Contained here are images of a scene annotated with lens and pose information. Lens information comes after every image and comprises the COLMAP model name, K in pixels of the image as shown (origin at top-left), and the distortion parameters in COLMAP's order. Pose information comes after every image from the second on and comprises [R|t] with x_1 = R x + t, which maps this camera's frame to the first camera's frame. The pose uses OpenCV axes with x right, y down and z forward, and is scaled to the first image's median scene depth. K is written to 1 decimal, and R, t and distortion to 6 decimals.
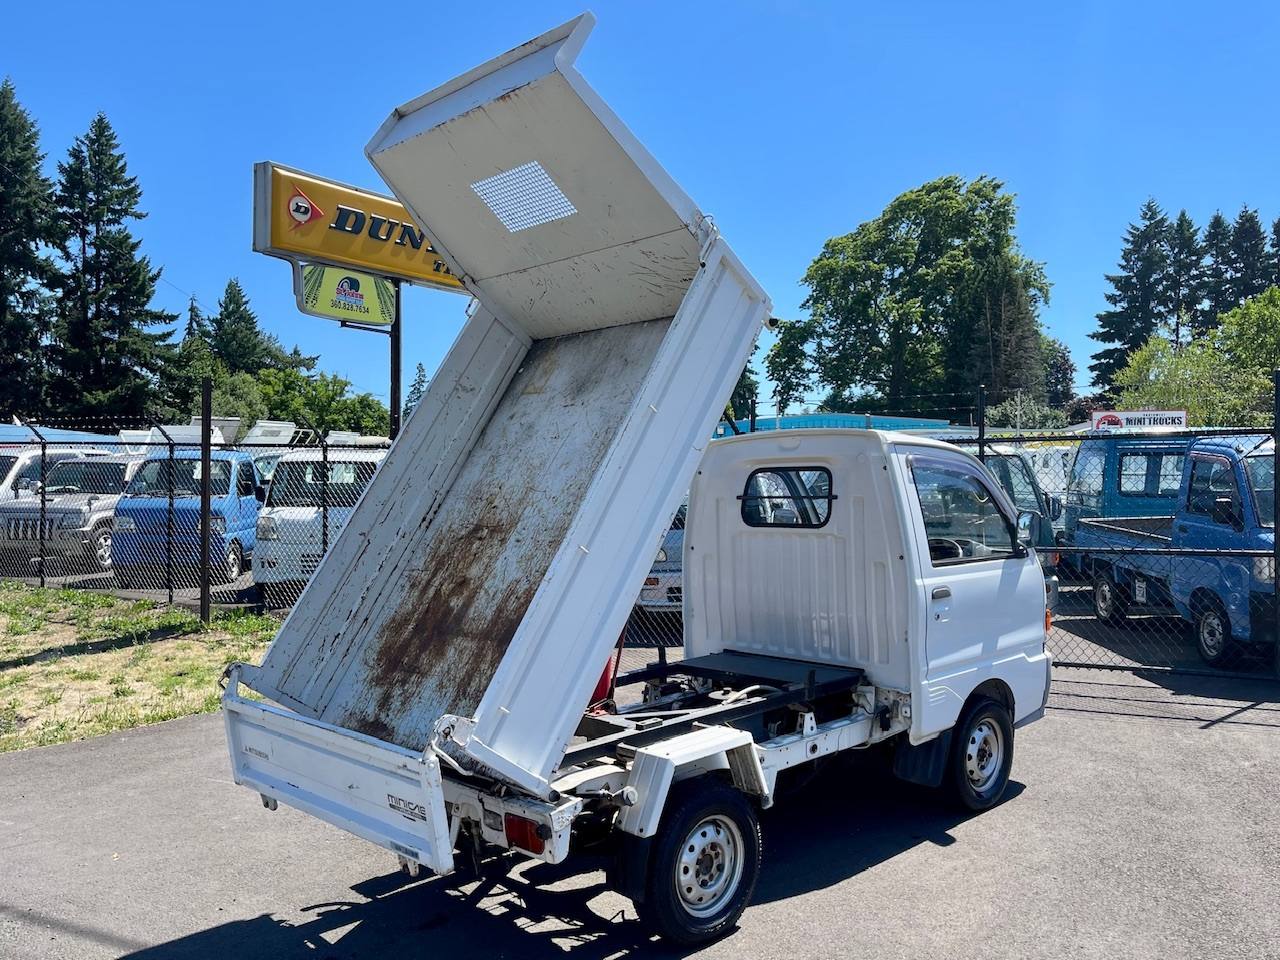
lens RADIAL K [[1039.1, 0, 661.7], [0, 1039.1, 506.2], [0, 0, 1]] dist [0.036707, -0.000540]
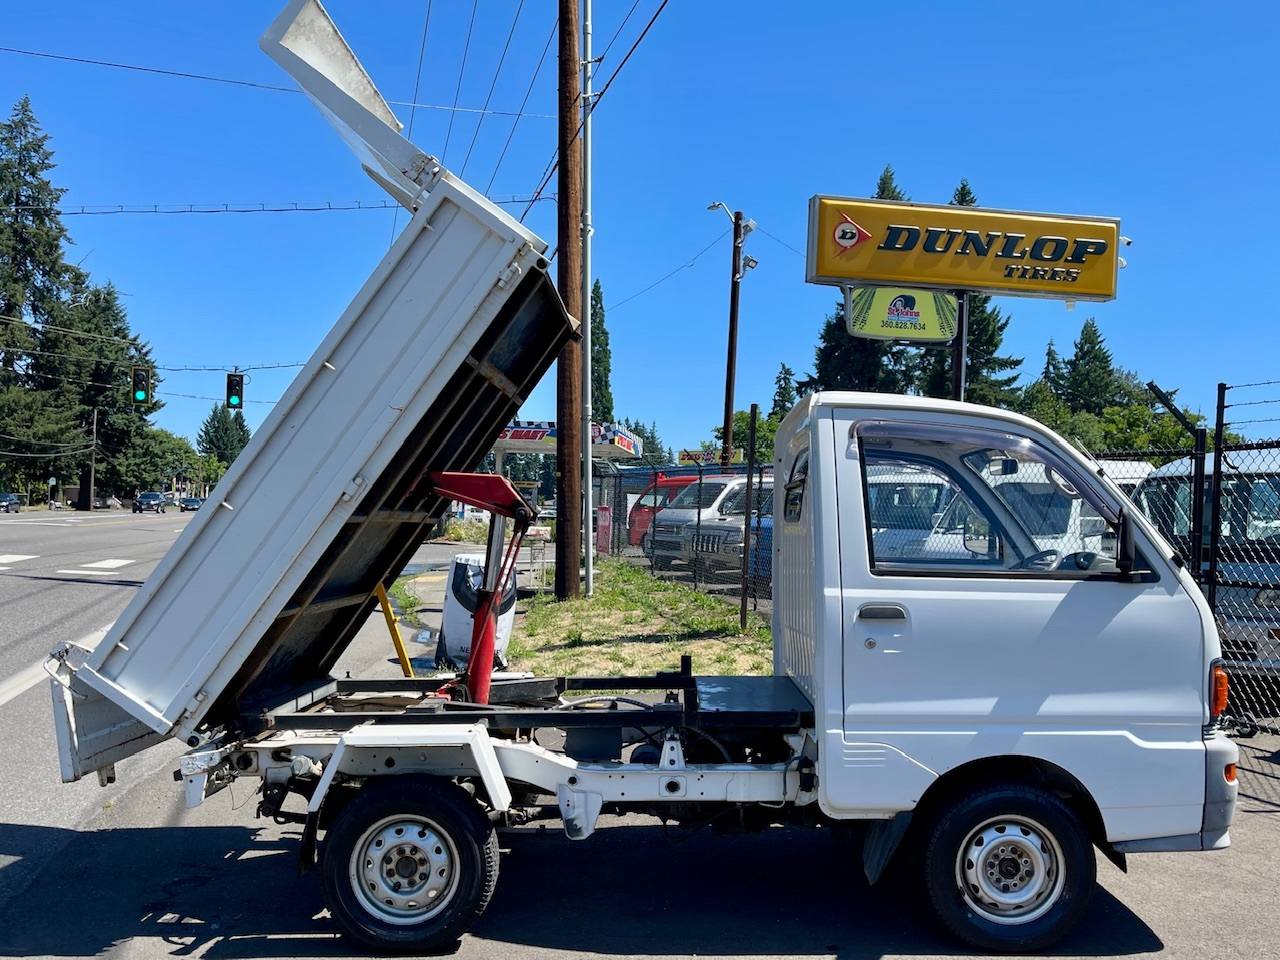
lens RADIAL K [[1059.7, 0, 684.0], [0, 1059.7, 506.2], [0, 0, 1]] dist [0.066161, -0.087308]
pose [[0.726105, 0.012154, -0.687477, 0.228686], [-0.039704, 0.998917, -0.024275, 0.011516], [0.686437, 0.044921, 0.725801, 0.128468]]
